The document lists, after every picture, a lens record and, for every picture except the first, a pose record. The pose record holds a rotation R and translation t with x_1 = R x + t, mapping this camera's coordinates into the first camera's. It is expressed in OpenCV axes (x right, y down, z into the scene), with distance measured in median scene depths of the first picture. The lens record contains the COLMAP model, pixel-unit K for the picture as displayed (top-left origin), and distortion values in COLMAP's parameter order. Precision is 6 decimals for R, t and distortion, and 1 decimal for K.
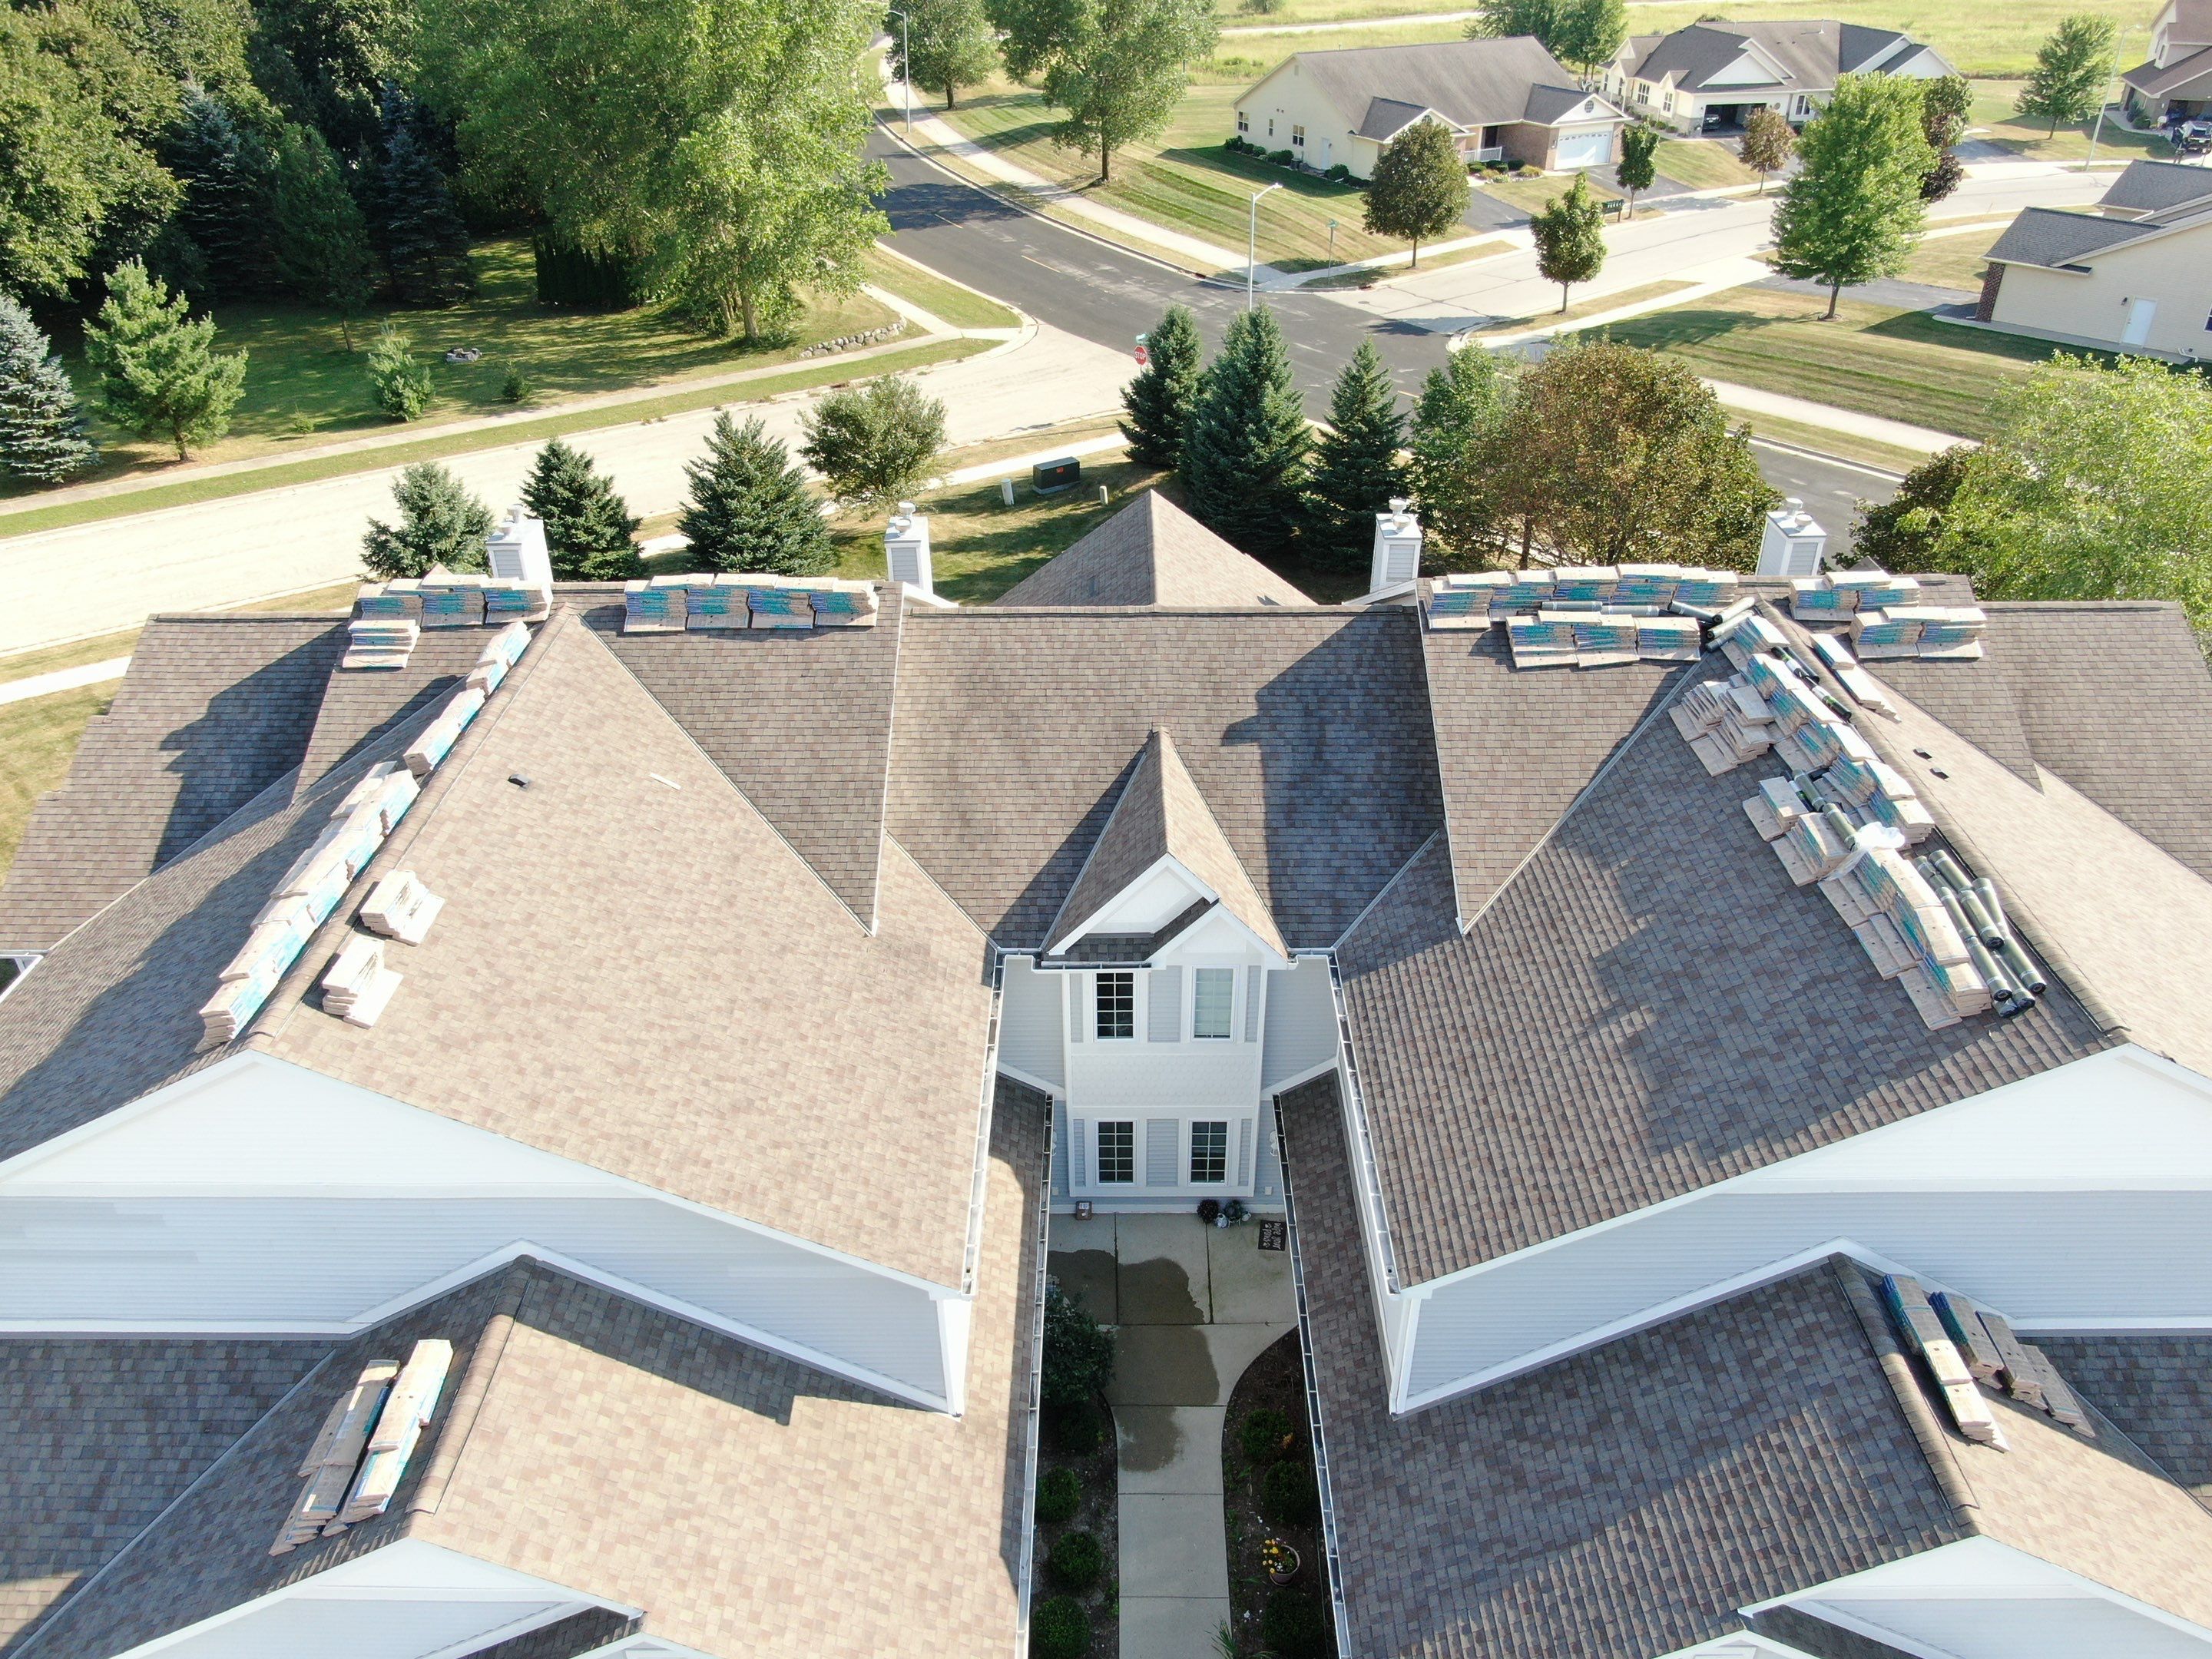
lens RADIAL K [[1583.8, 0, 1109.8], [0, 1583.8, 804.5], [0, 0, 1]] dist [-0.021753, 0.008673]
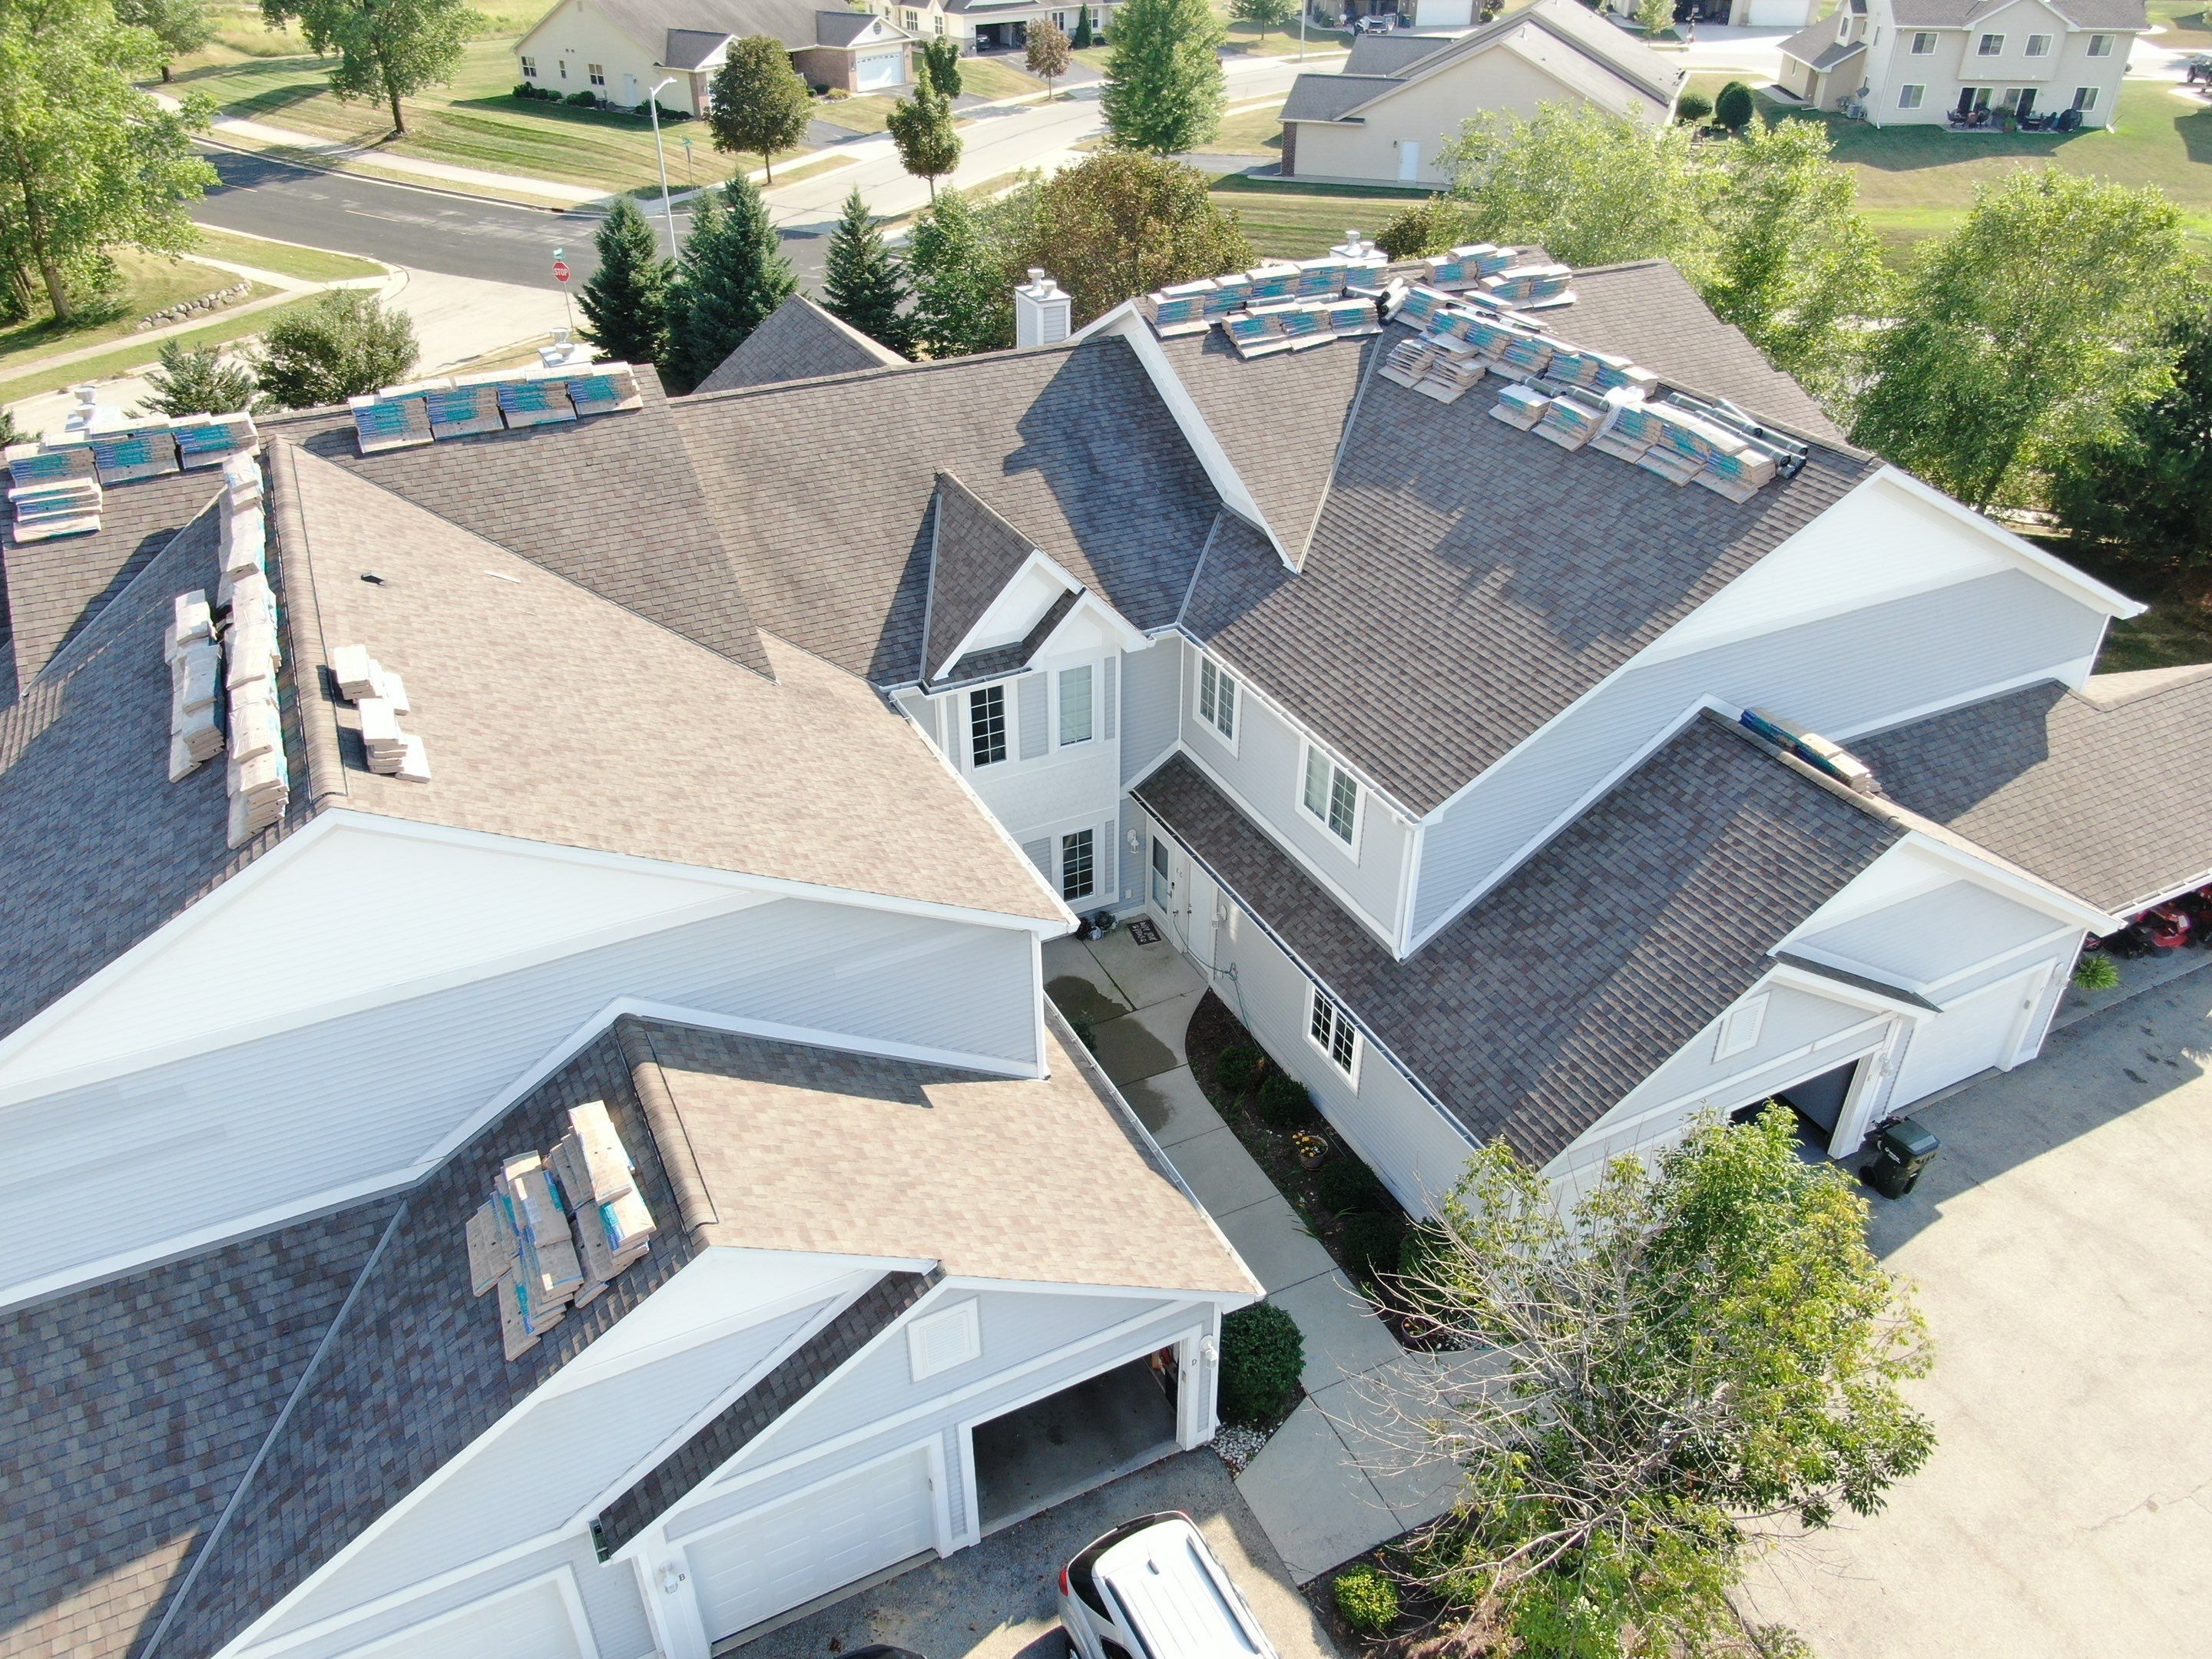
lens RADIAL K [[1580.4, 0, 1109.4], [0, 1580.4, 798.6], [0, 0, 1]] dist [-0.027740, 0.013590]
pose [[0.894856, -0.232454, 0.381049, -0.317860], [0.229320, 0.971834, 0.054317, 0.130256], [-0.382943, 0.038776, 0.922958, 0.031164]]
